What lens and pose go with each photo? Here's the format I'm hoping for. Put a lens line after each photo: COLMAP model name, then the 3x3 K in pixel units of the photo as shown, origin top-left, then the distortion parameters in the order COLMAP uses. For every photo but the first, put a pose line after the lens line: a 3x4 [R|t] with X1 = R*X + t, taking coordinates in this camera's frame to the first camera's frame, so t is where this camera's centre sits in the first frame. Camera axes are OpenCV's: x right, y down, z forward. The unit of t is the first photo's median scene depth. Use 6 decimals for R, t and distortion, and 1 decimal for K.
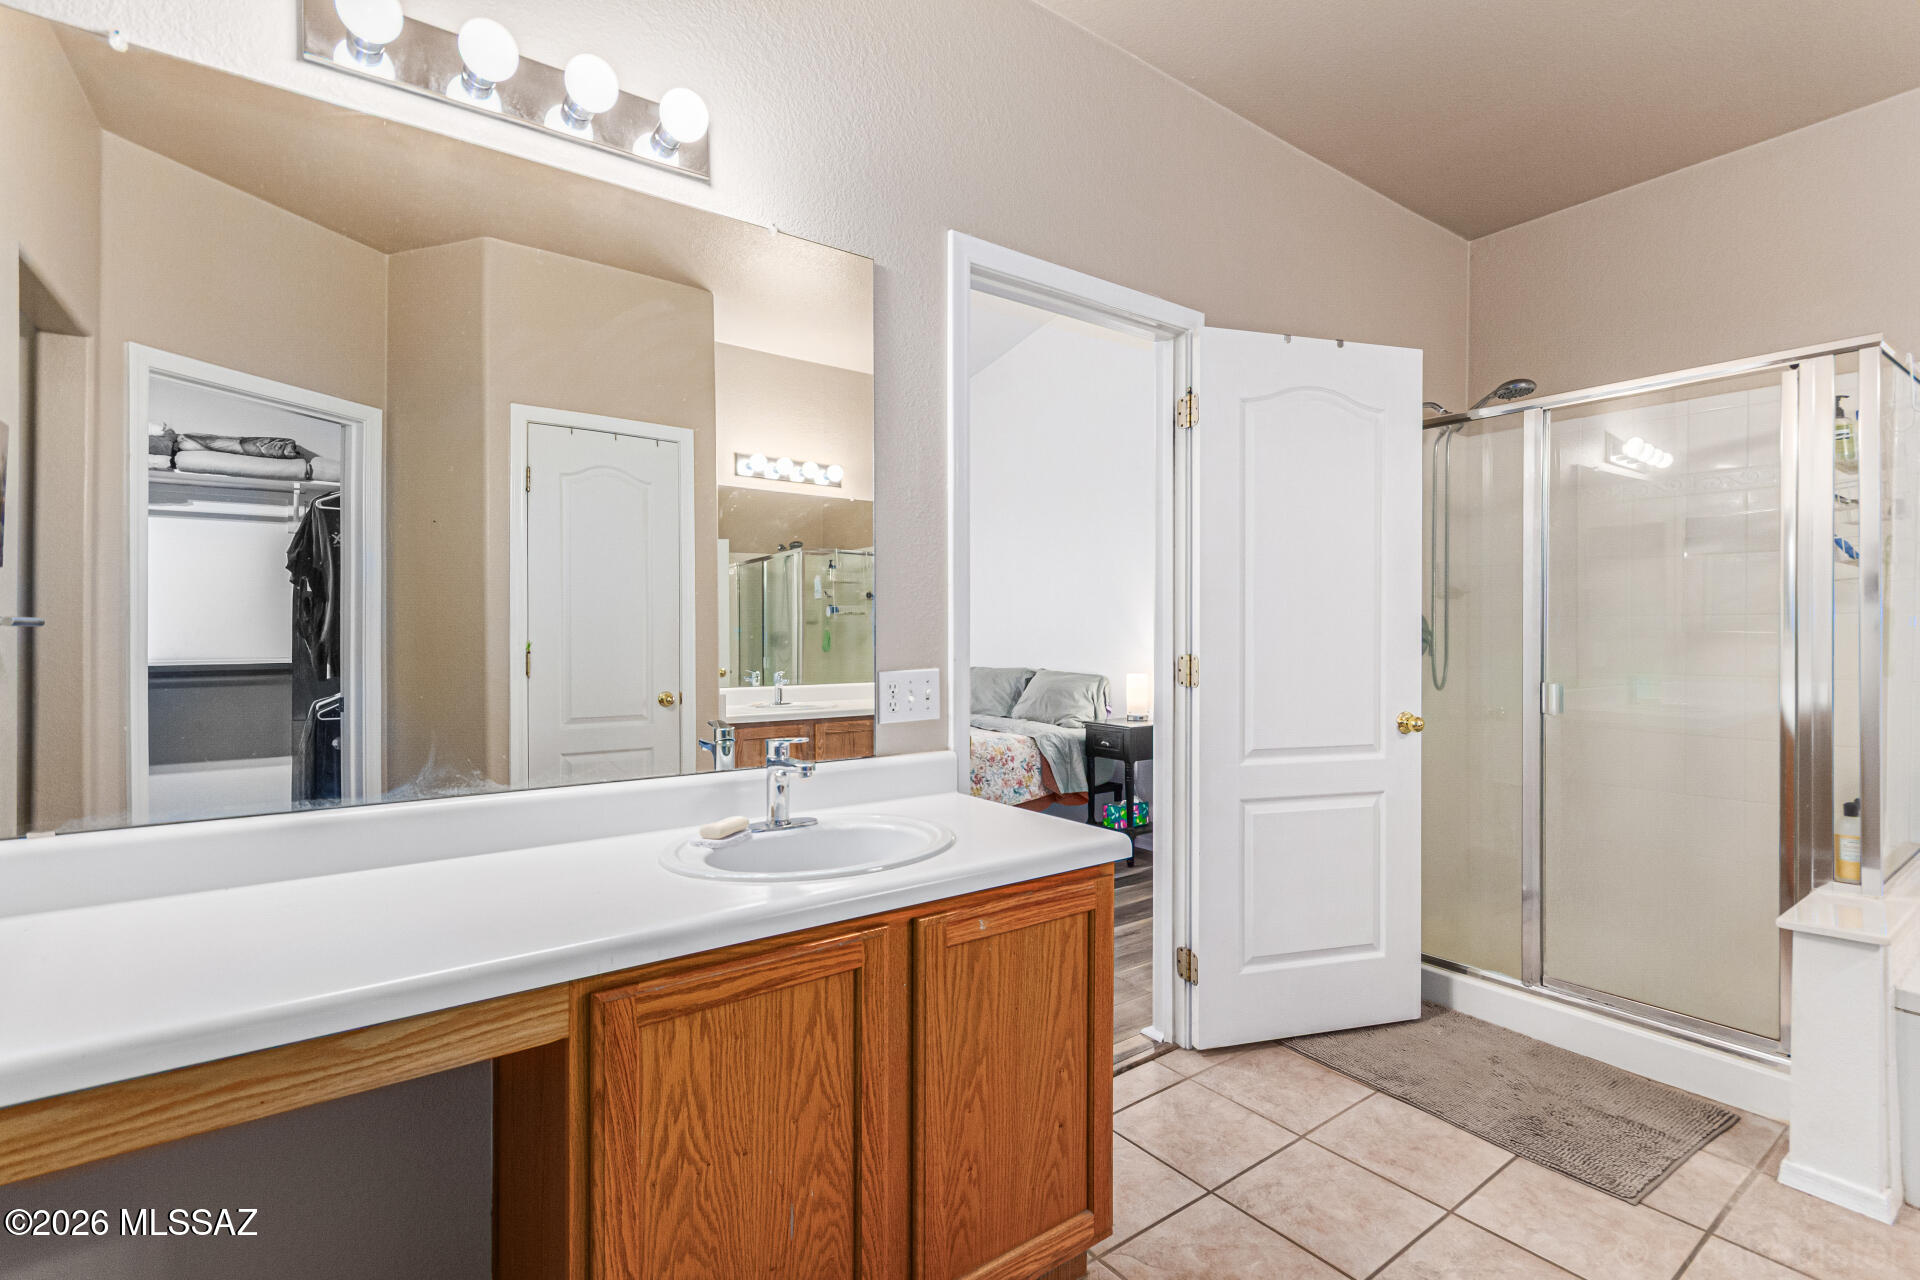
lens RADIAL K [[892.3, 0, 963.9], [0, 892.3, 642.9], [0, 0, 1]] dist [-0.003439, -0.000338]
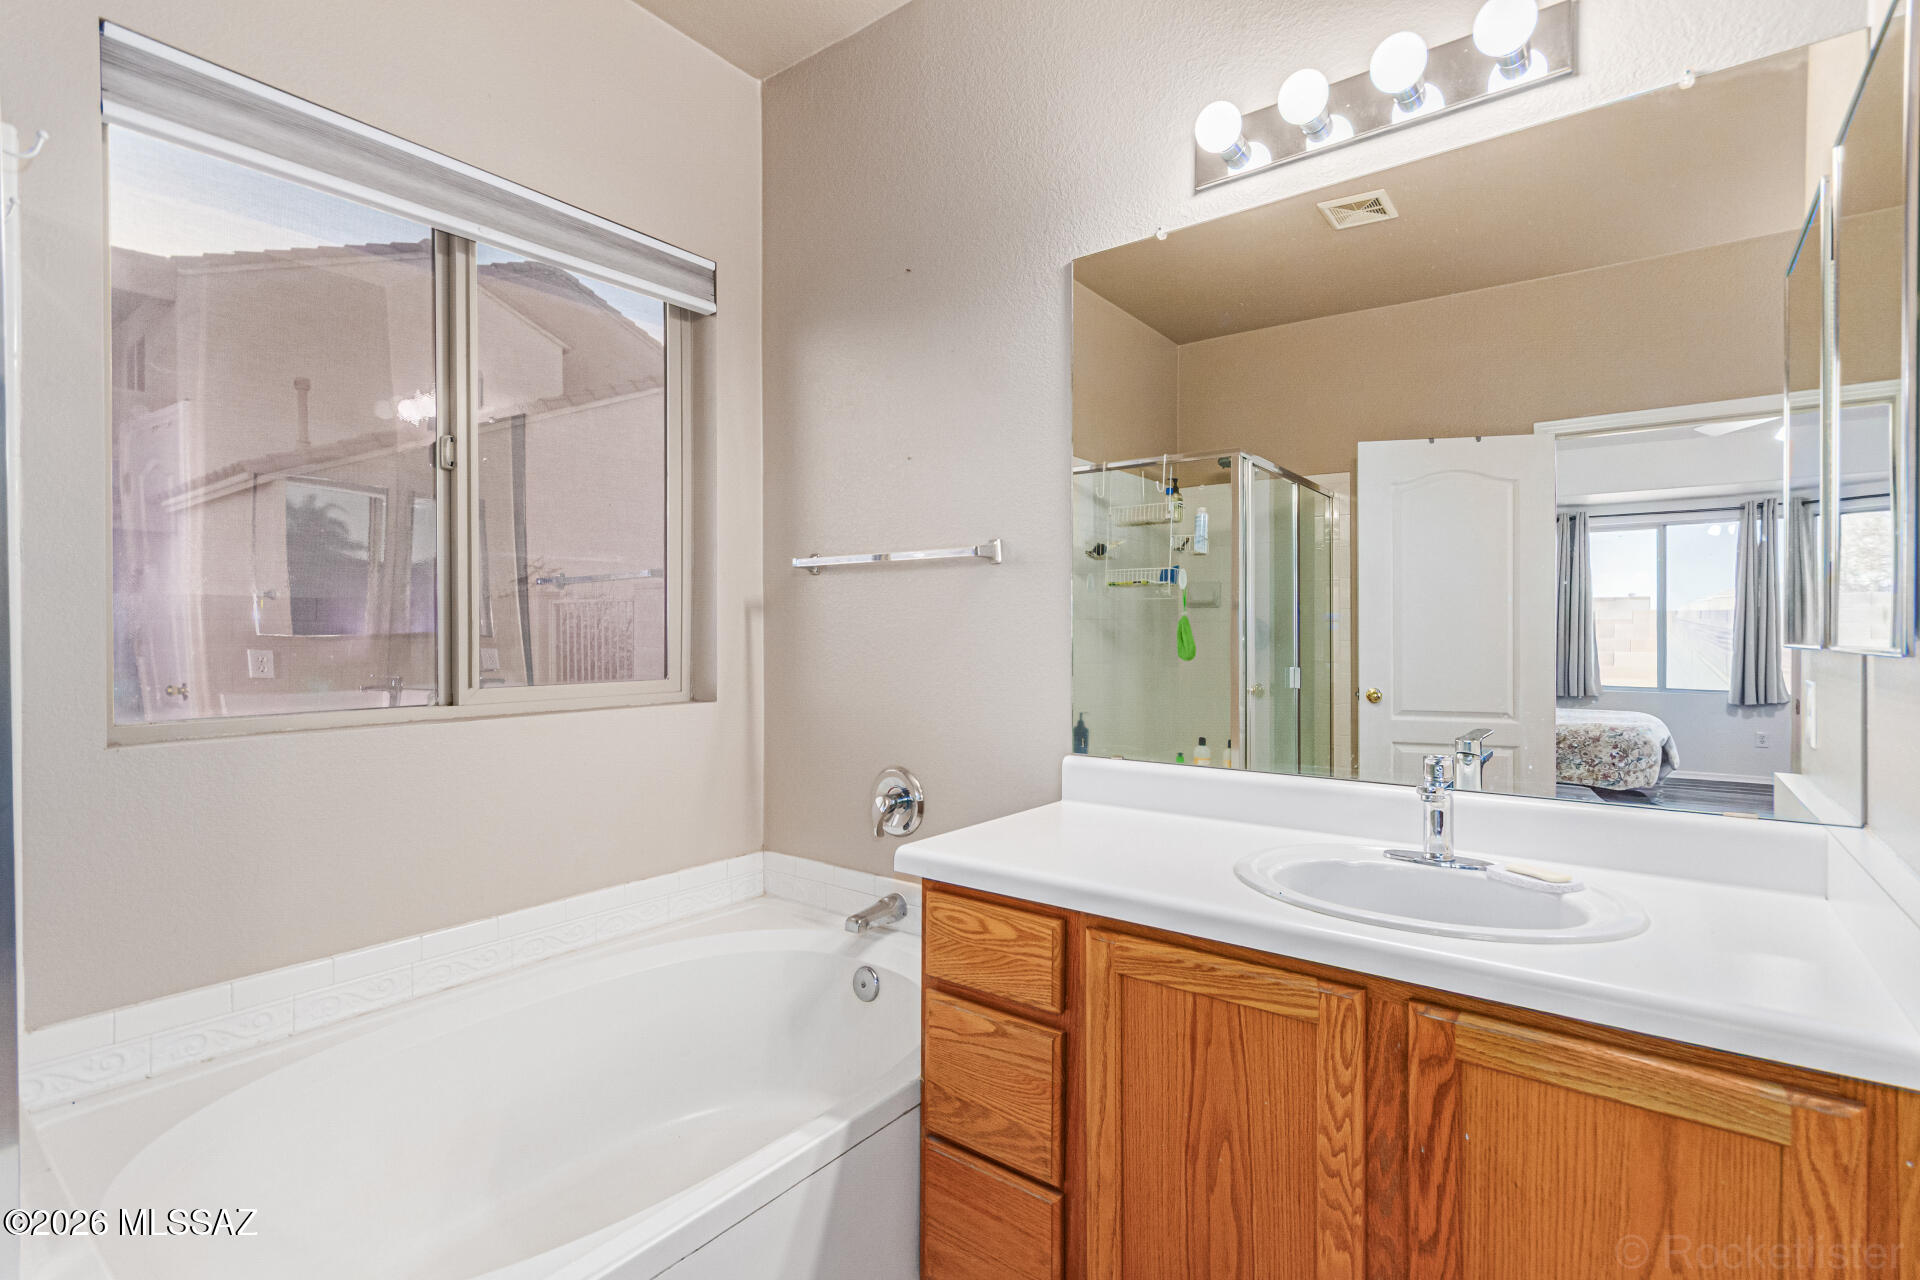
lens RADIAL K [[892.3, 0, 963.9], [0, 892.3, 645.3], [0, 0, 1]] dist [-0.003439, -0.000338]
pose [[0.297370, 0.001340, -0.954761, 0.354576], [0.004984, 0.999983, 0.002955, -0.001792], [0.954749, -0.005637, 0.297358, 0.250260]]
